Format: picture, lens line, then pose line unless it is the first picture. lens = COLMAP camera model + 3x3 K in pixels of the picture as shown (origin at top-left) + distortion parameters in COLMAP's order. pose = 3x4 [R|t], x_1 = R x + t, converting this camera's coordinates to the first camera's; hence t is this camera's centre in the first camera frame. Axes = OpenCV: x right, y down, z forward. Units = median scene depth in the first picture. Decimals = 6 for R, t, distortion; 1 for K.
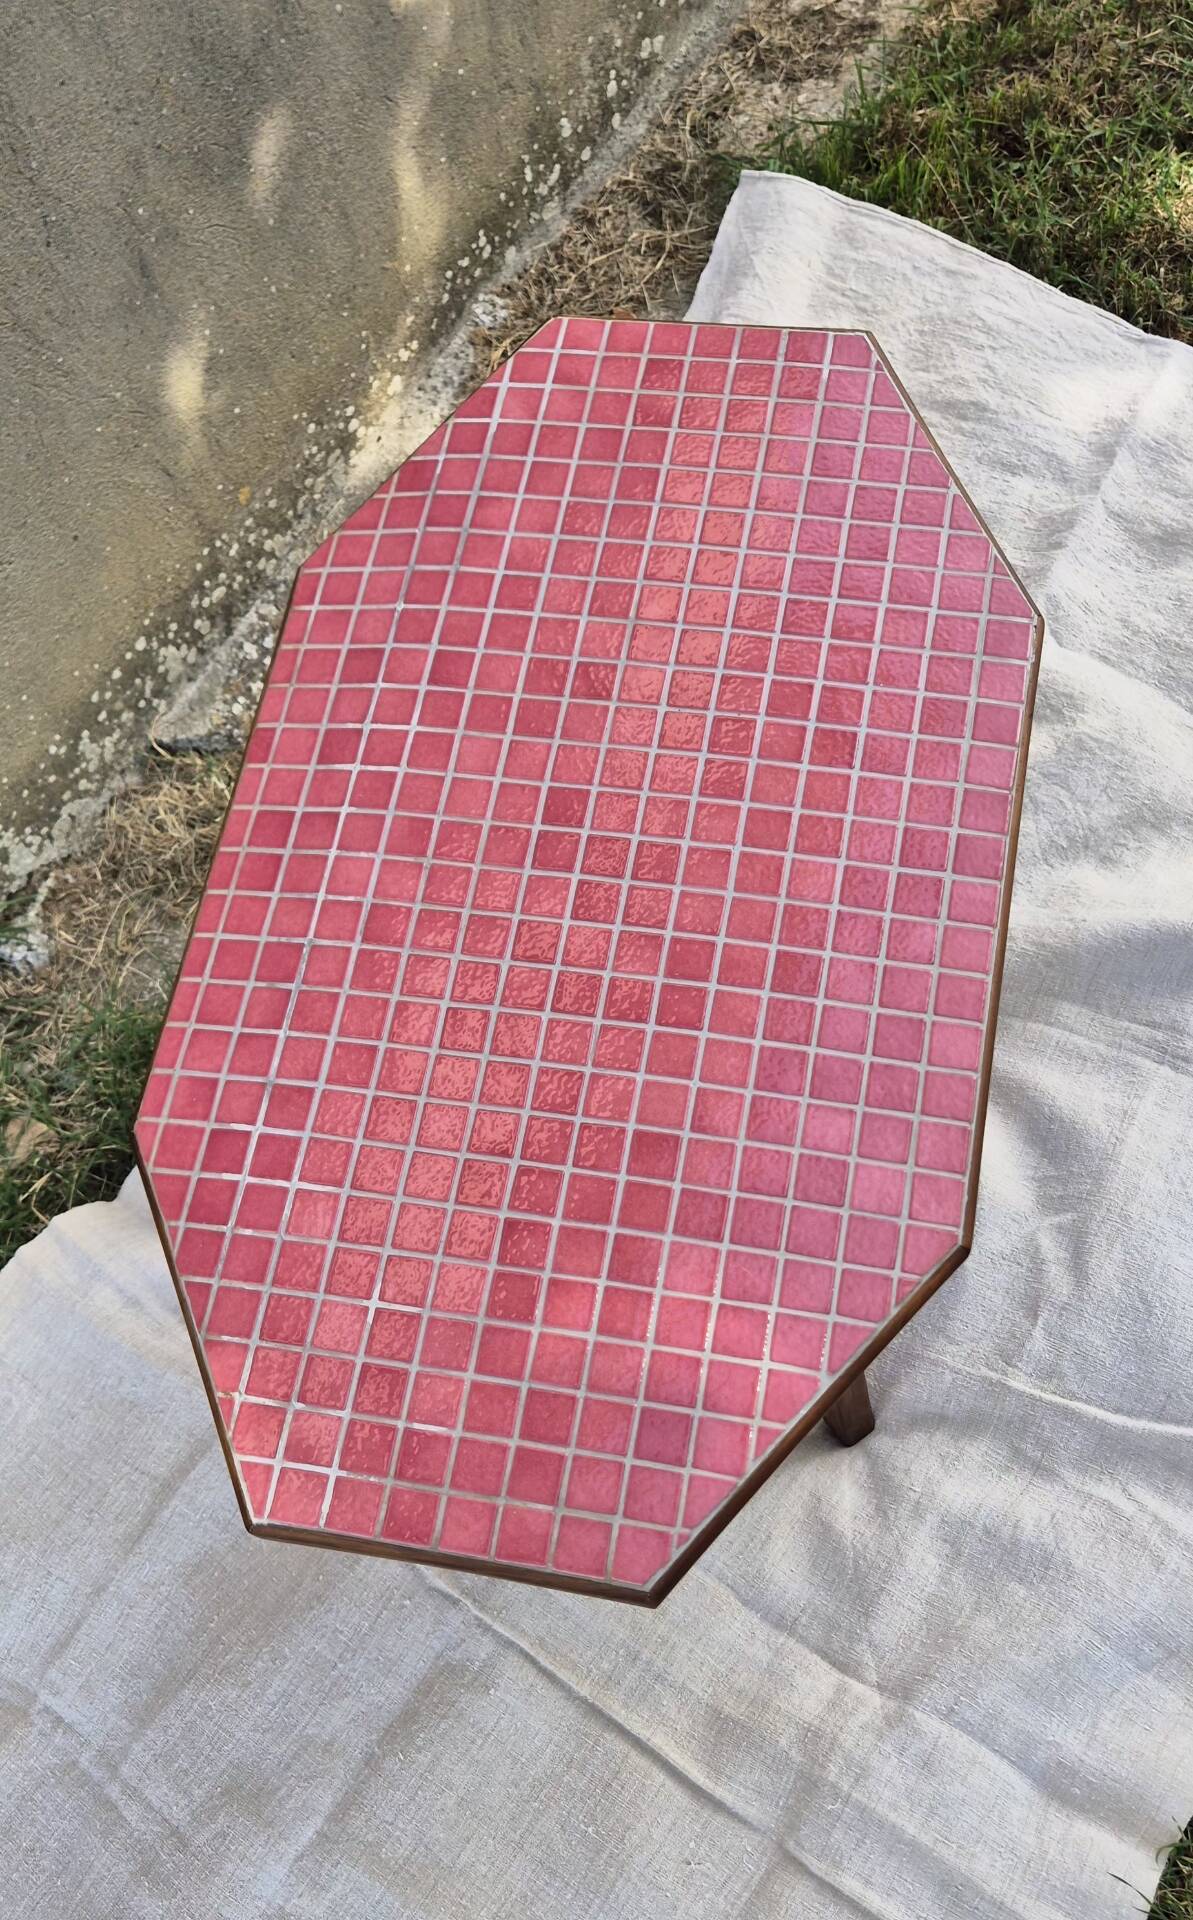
lens RADIAL K [[1743.1, 0, 582.9], [0, 1743.1, 1101.9], [0, 0, 1]] dist [0.075528, -0.055057]
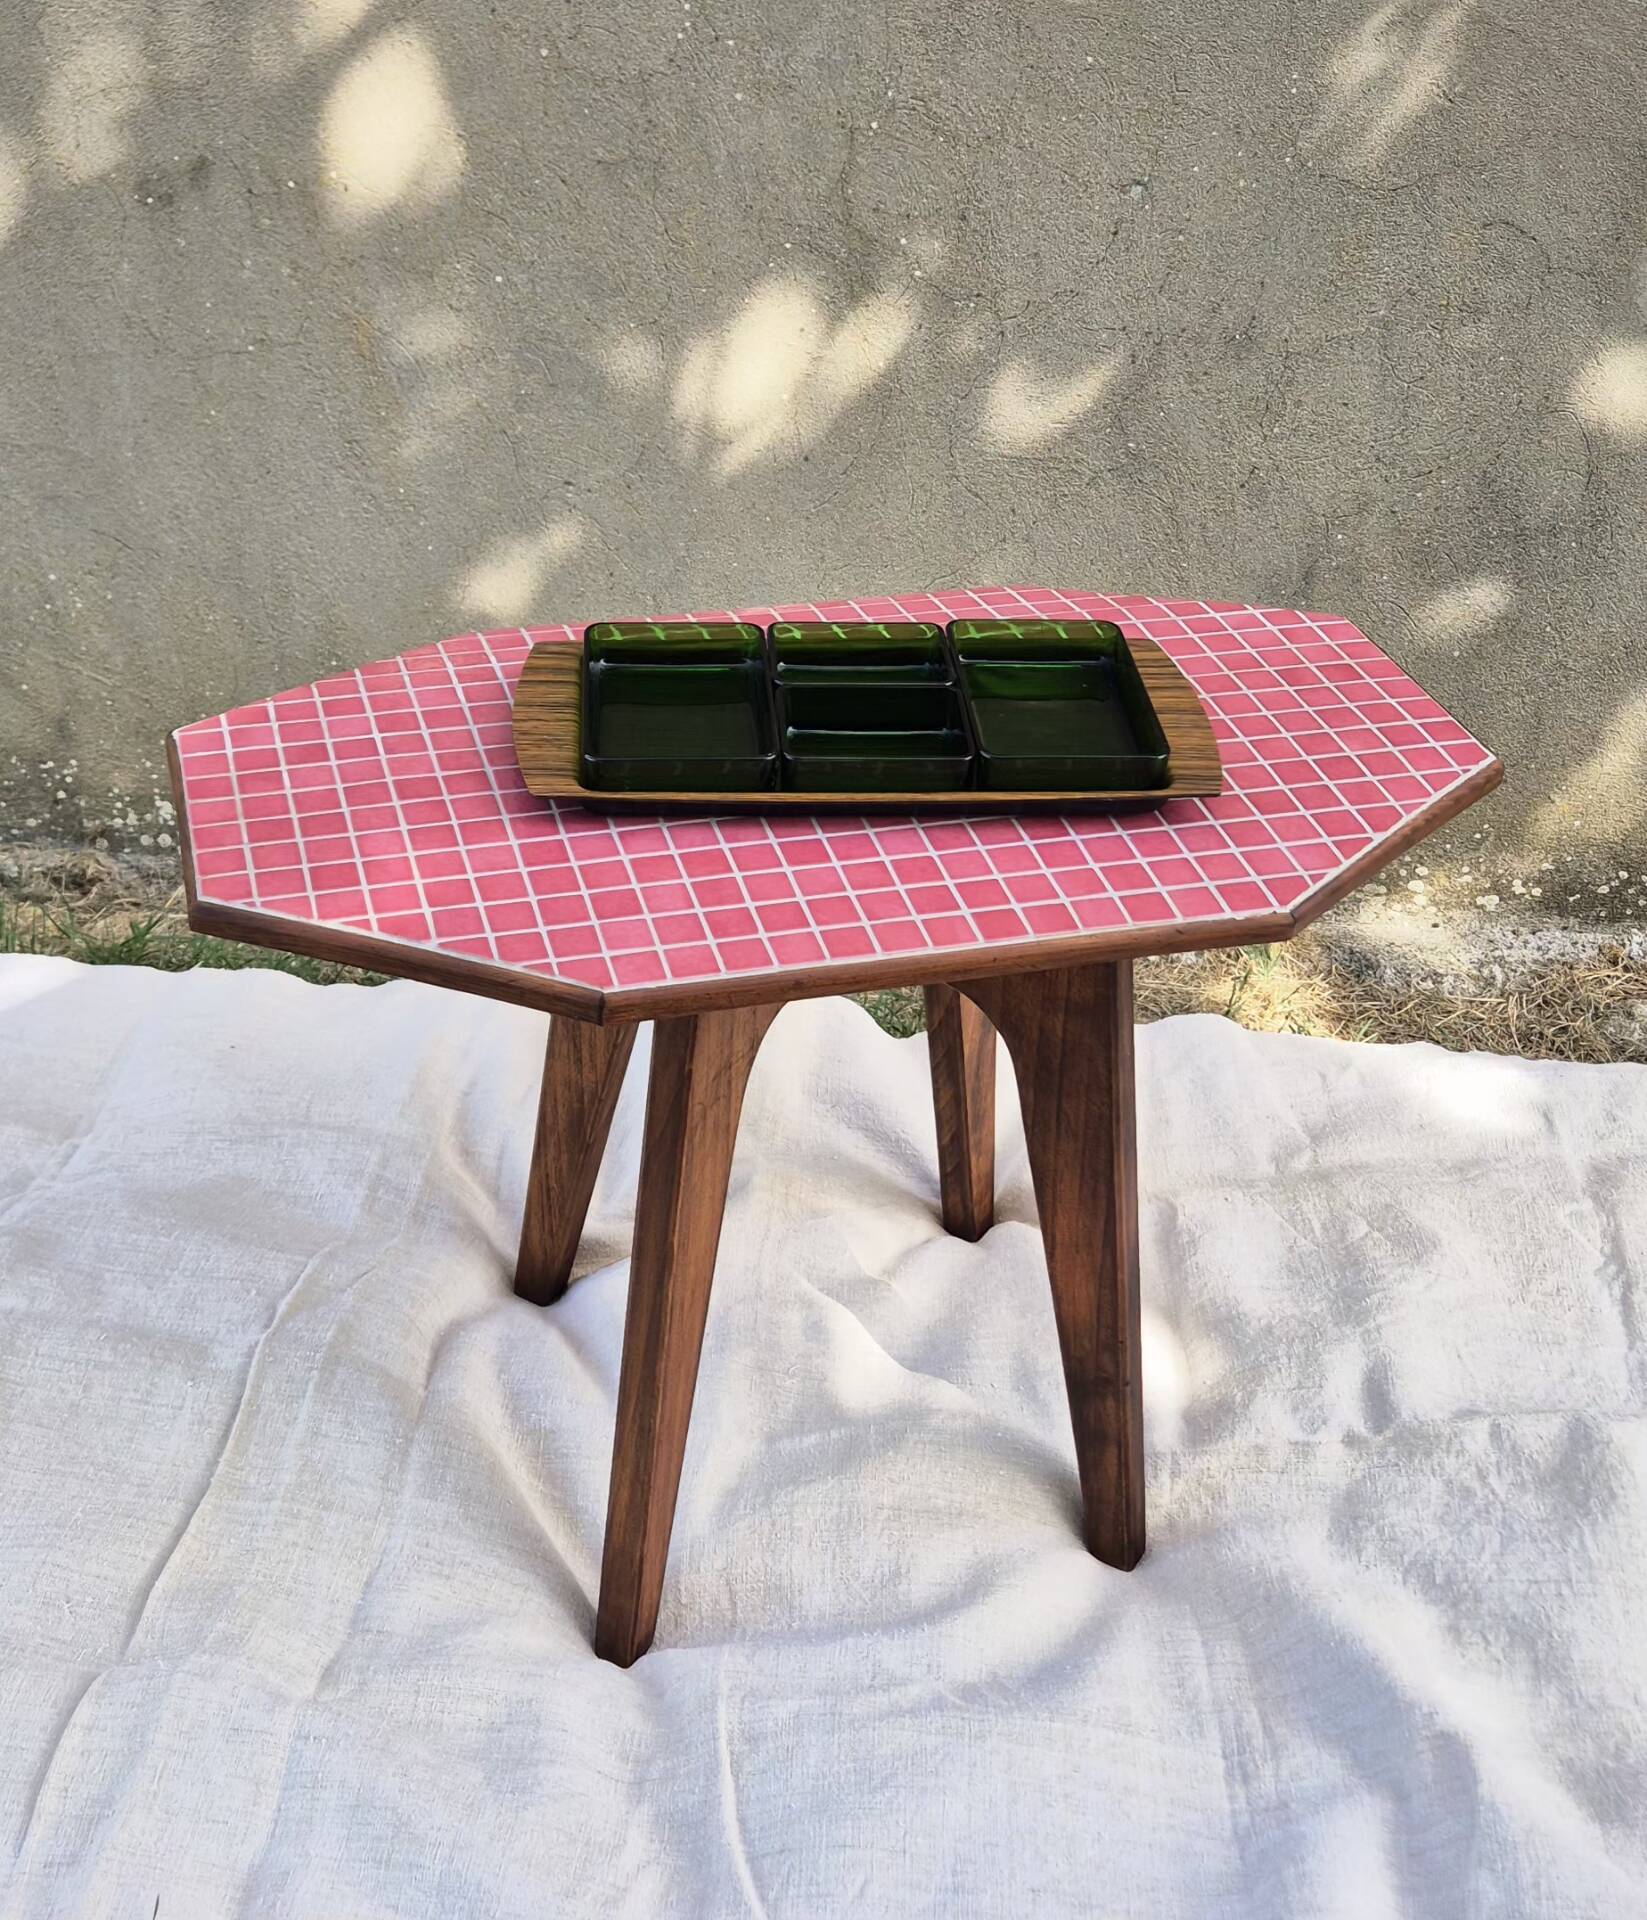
lens RADIAL K [[2391.8, 0, 804.8], [0, 2391.8, 910.7], [0, 0, 1]] dist [0.084868, -0.063414]
pose [[0.440972, 0.586176, -0.679663, 0.637623], [-0.858730, 0.495777, -0.129569, 0.073623], [0.261011, 0.640783, 0.721990, -0.005501]]
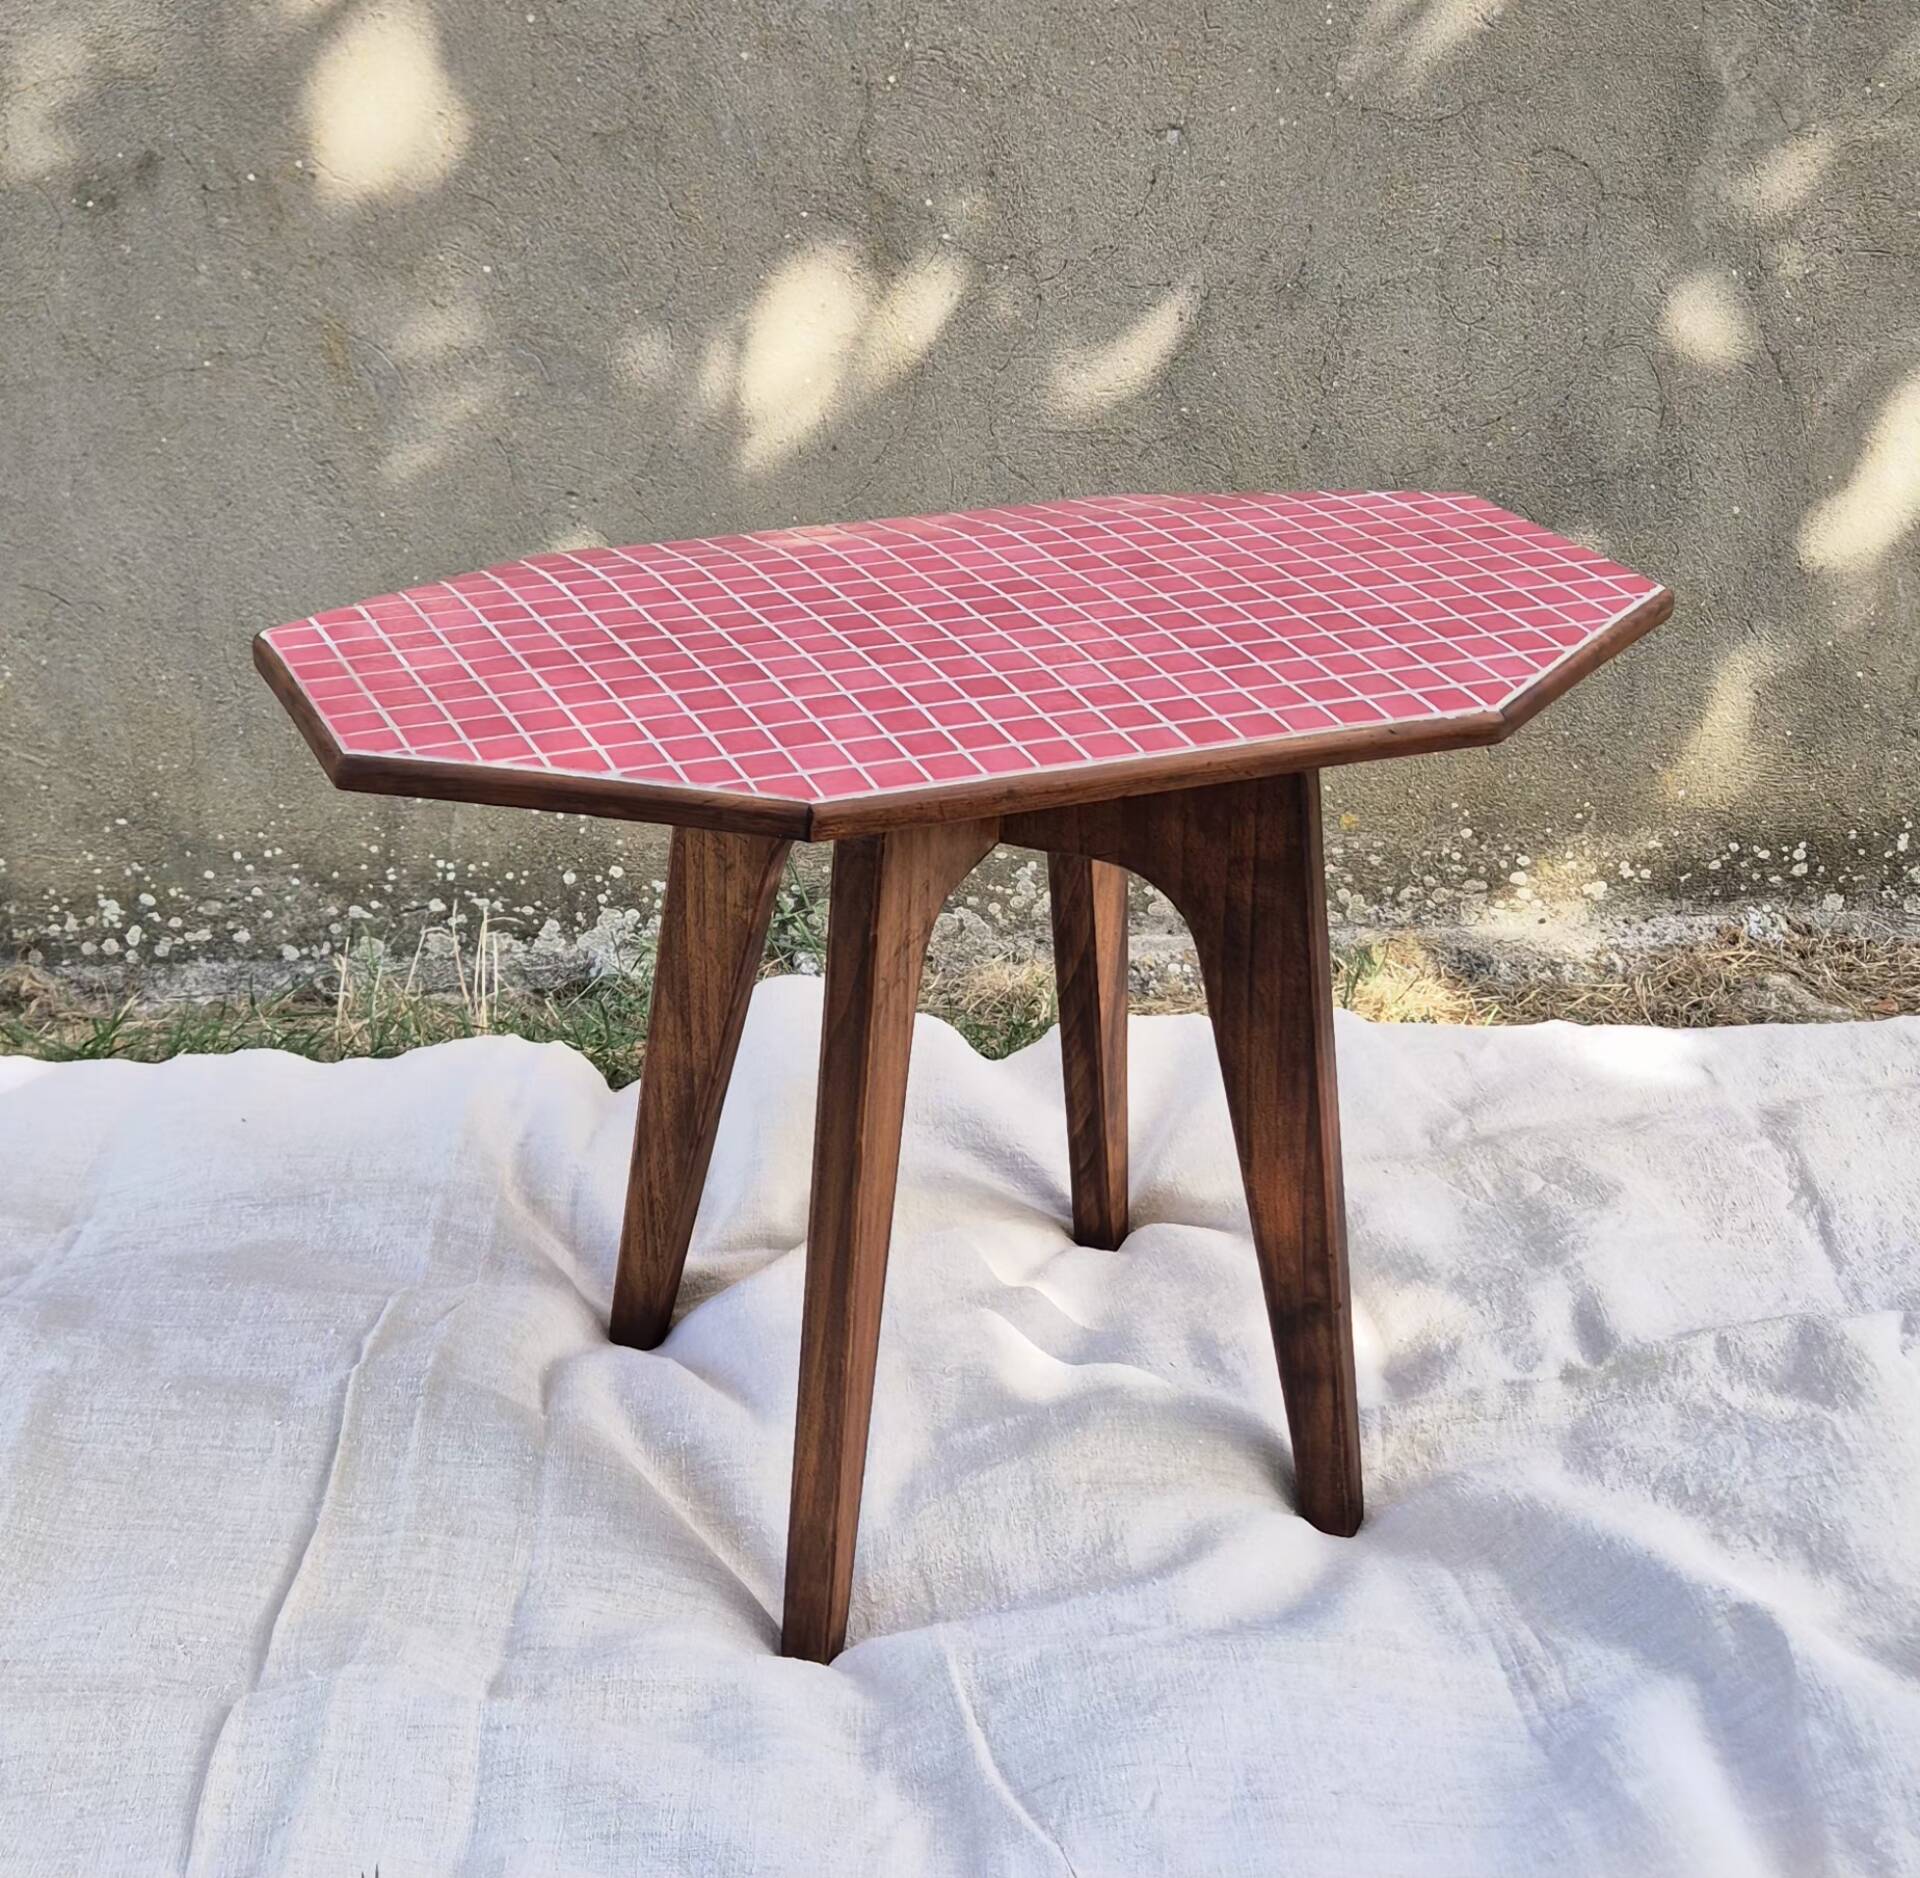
lens RADIAL K [[2789.3, 0, 933.1], [0, 2789.3, 948.1], [0, 0, 1]] dist [0.081887, -0.032825]
pose [[0.555115, 0.464642, -0.689895, 0.712369], [-0.796400, 0.536220, -0.279670, 0.263706], [0.239989, 0.704681, 0.667705, 0.034083]]
